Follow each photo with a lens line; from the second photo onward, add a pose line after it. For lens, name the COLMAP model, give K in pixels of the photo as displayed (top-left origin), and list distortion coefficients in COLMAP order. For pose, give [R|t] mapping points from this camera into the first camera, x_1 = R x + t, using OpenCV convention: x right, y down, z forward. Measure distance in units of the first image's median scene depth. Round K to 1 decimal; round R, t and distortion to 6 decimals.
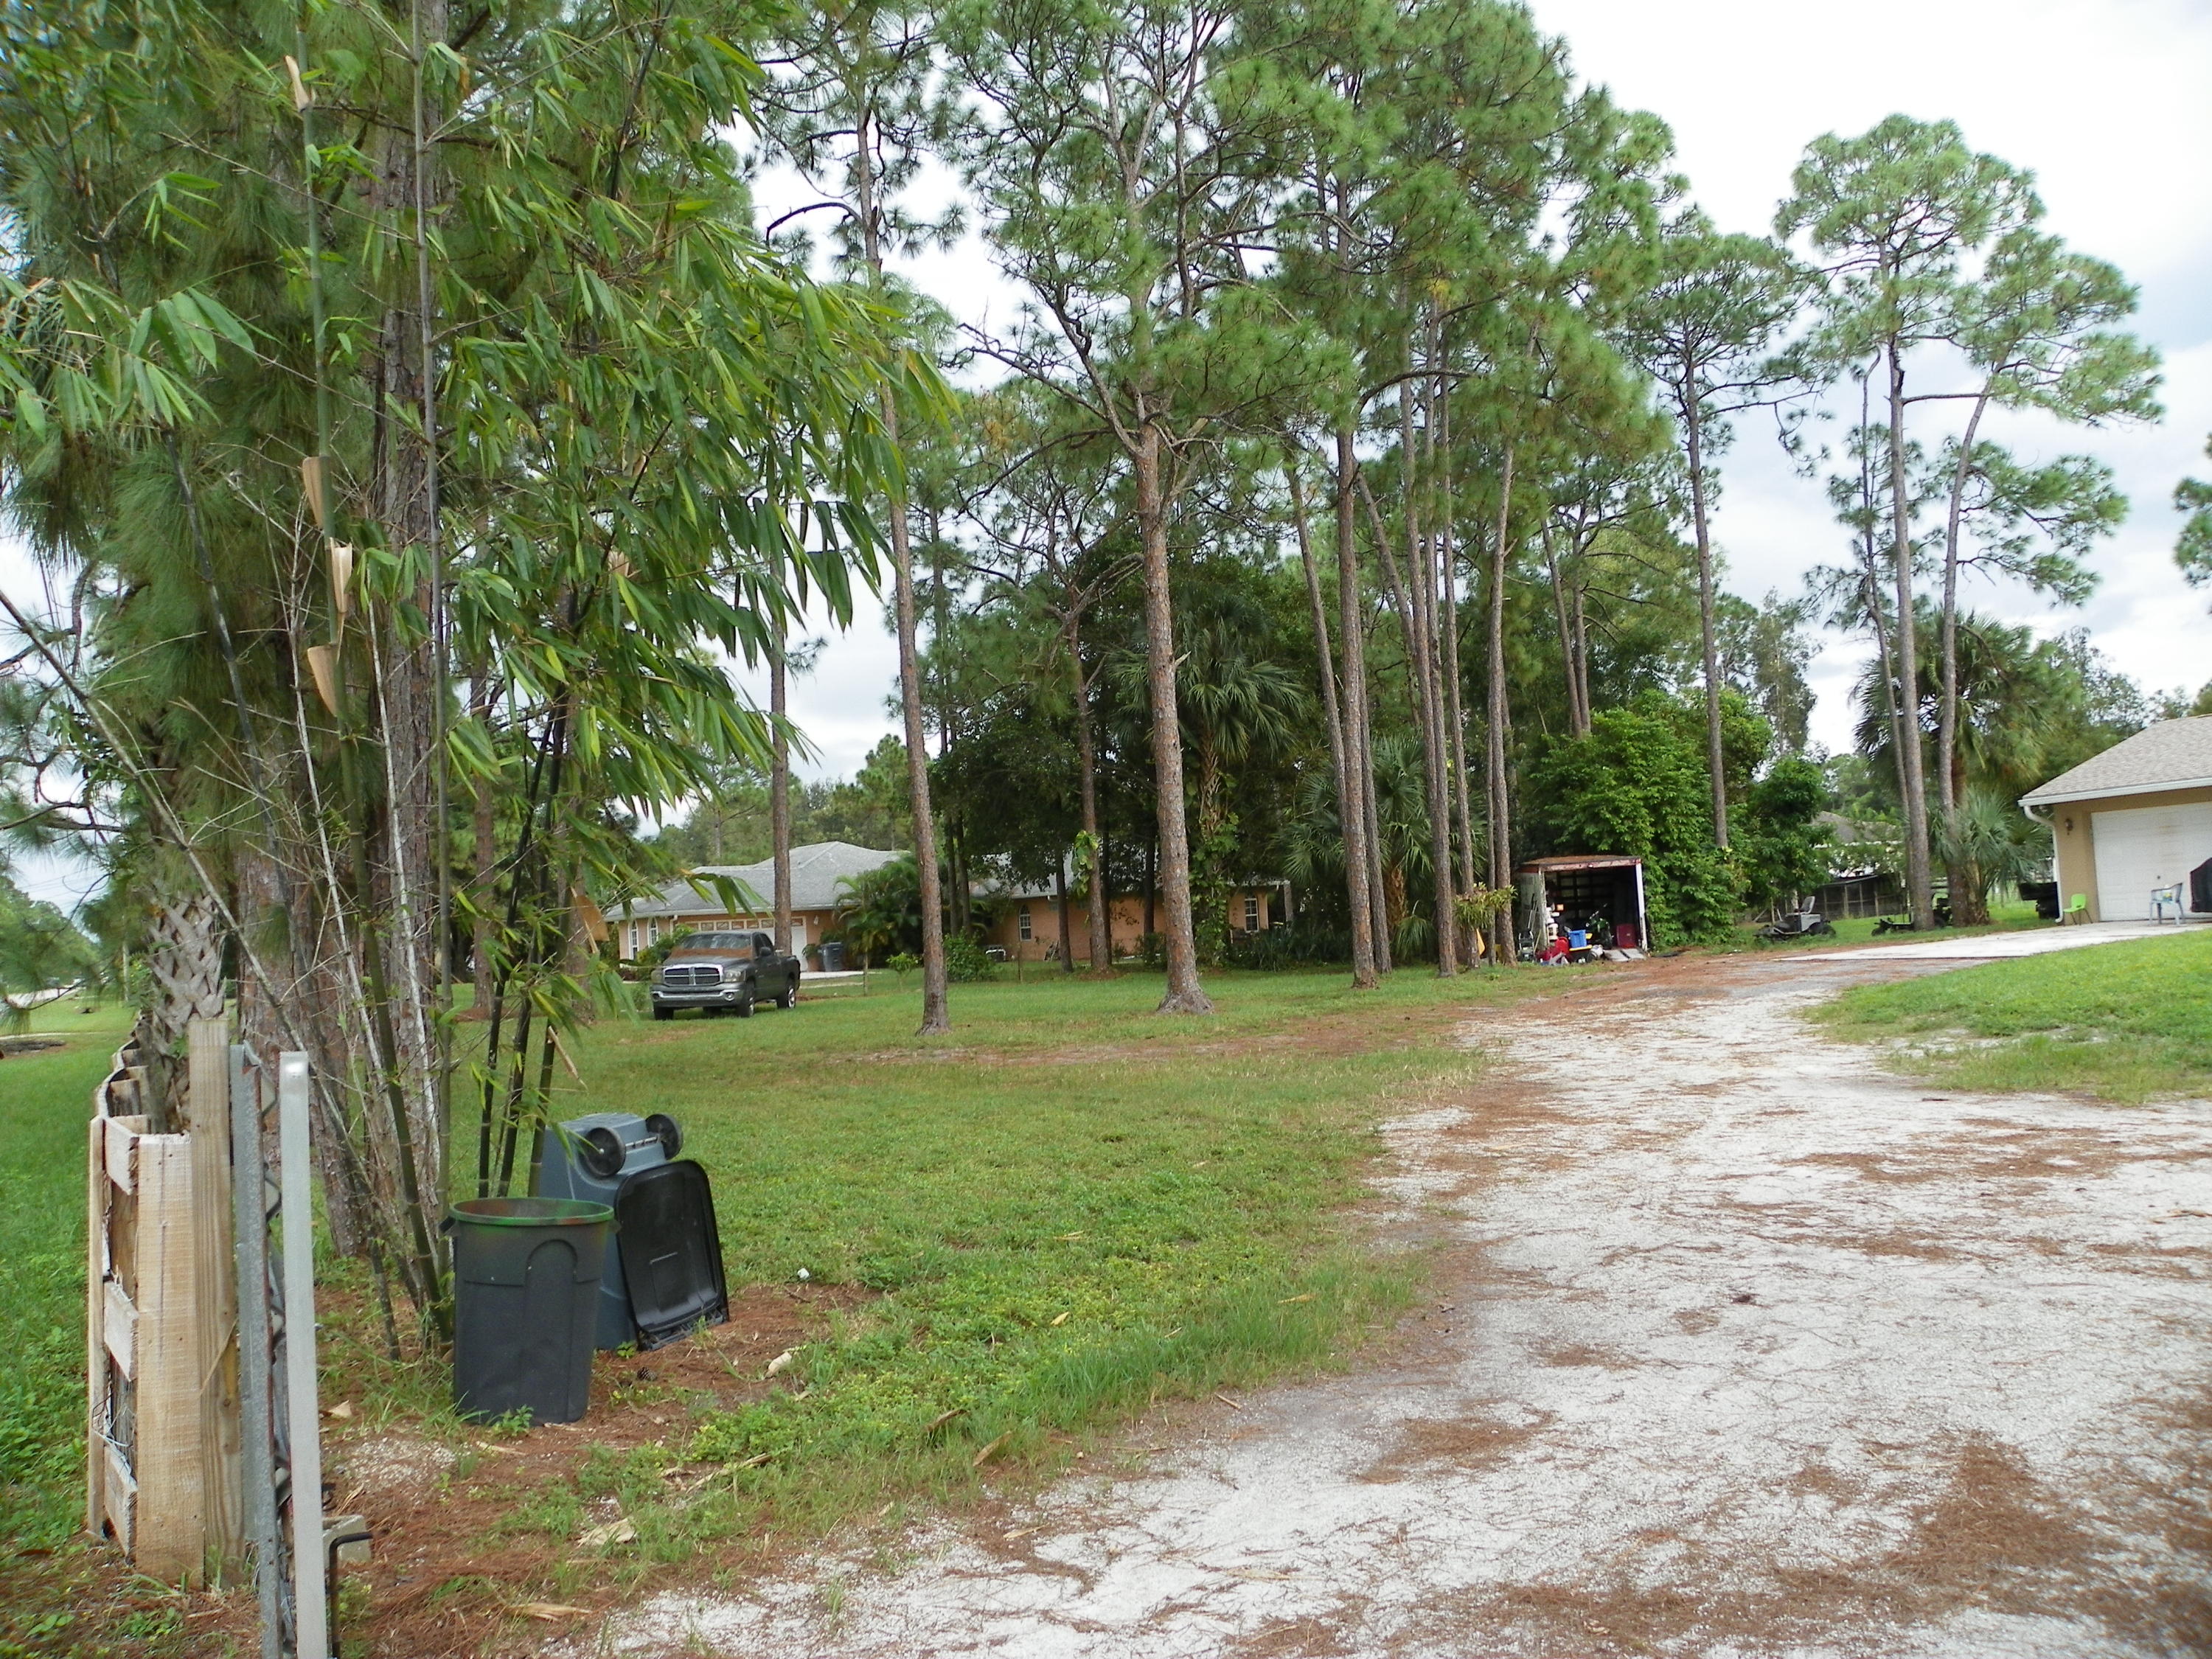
lens RADIAL K [[1653.5, 0, 1097.3], [0, 1653.5, 832.2], [0, 0, 1]] dist [-0.165368, 0.098725]
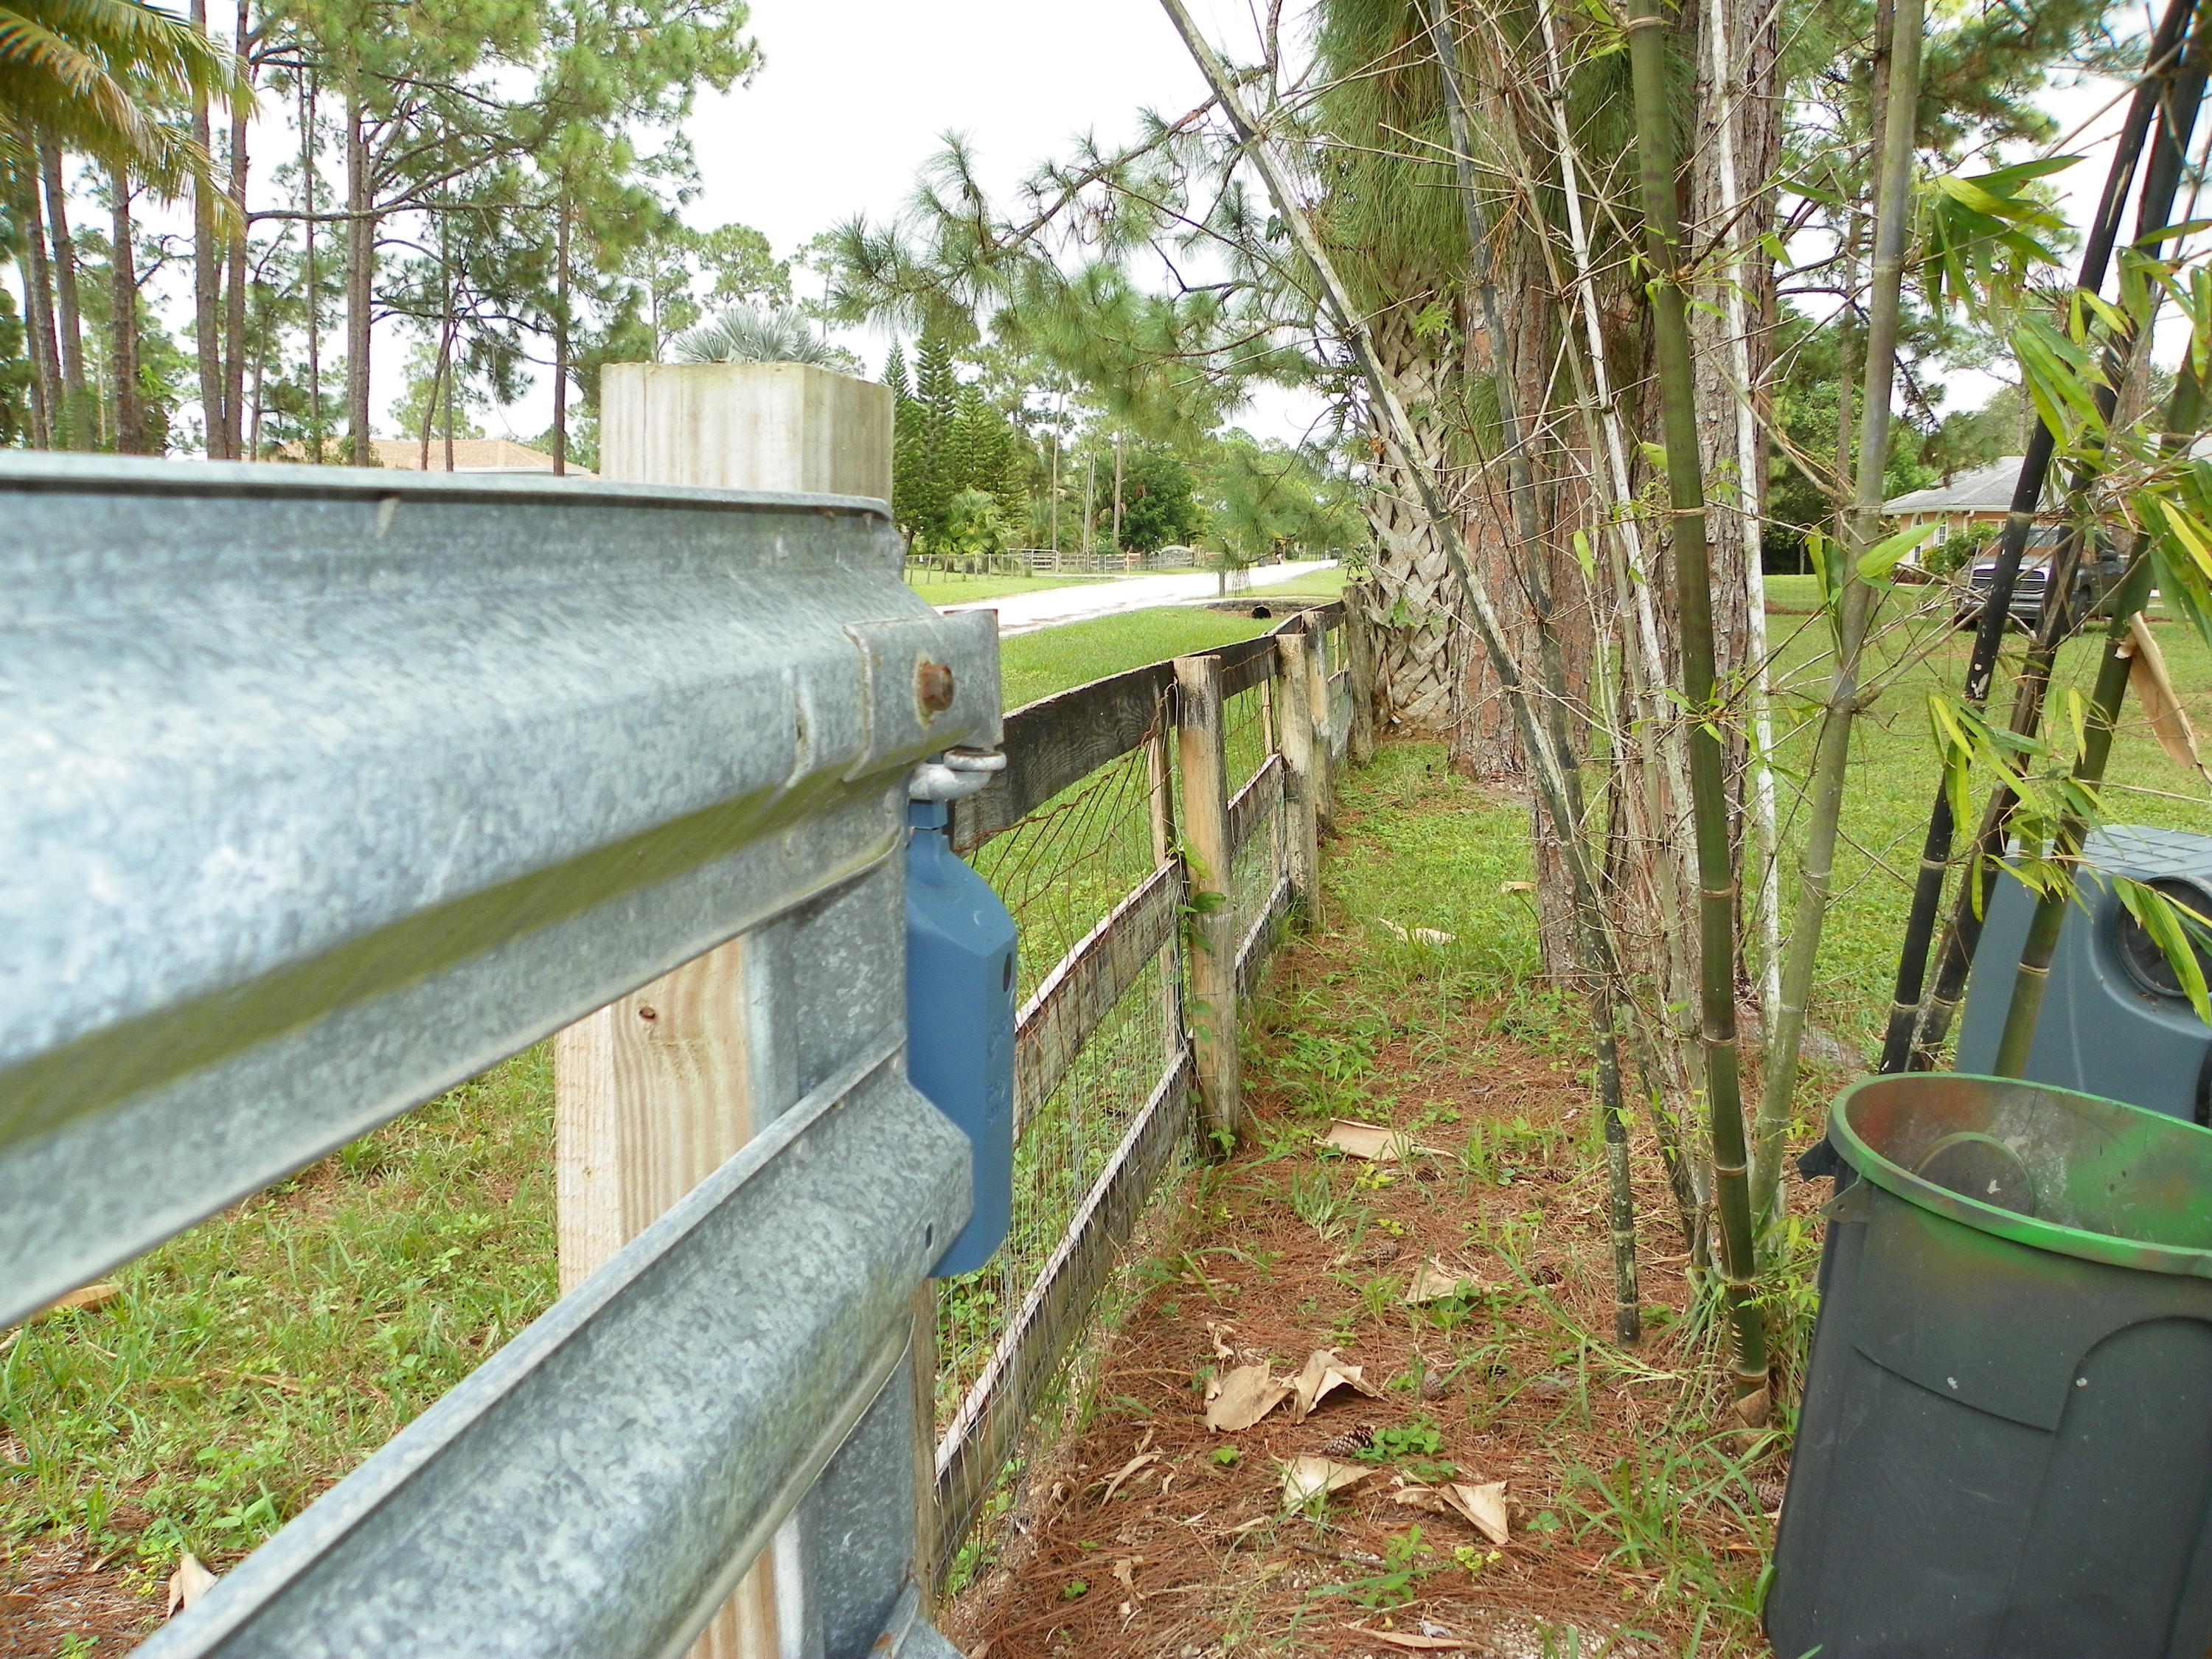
lens RADIAL K [[1653.5, 0, 1097.3], [0, 1653.5, 832.2], [0, 0, 1]] dist [-0.165368, 0.098725]
pose [[0.740935, 0.160344, -0.652154, -0.124101], [0.005062, 0.969718, 0.244175, 0.037169], [0.671558, -0.184219, 0.717686, 0.265989]]
